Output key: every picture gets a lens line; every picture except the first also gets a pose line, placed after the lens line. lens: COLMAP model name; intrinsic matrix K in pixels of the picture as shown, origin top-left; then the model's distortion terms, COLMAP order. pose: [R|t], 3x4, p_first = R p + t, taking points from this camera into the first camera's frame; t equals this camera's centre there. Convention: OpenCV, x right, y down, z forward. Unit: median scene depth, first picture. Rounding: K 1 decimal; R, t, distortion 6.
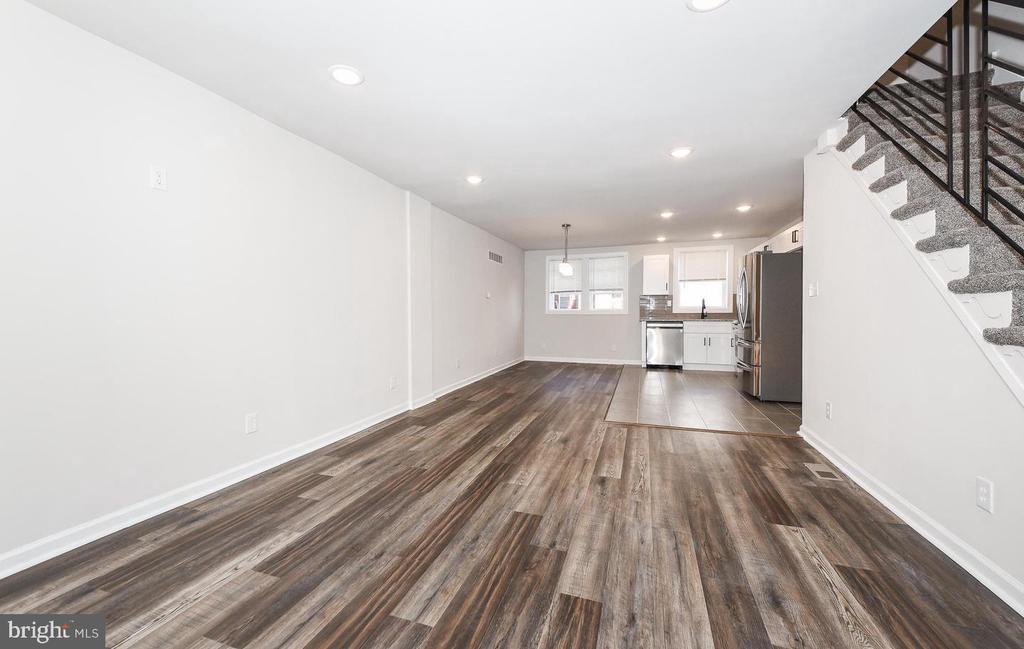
lens RADIAL K [[399.1, 0, 510.9], [0, 399.1, 309.3], [0, 0, 1]] dist [0.033394, -0.000271]
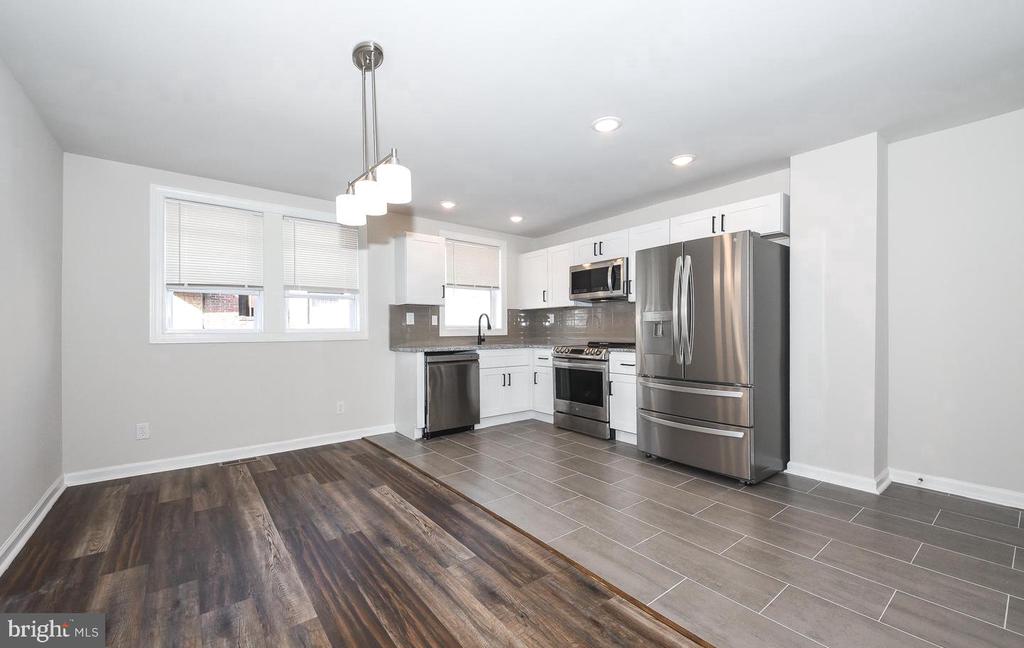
lens RADIAL K [[410.3, 0, 512.0], [0, 410.3, 324.0], [0, 0, 1]] dist [0.035242, -0.000149]
pose [[0.558464, 0.015811, 0.829378, -0.170290], [-0.000196, 0.999821, -0.018928, 0.007897], [-0.829528, 0.010408, 0.558367, 1.872502]]
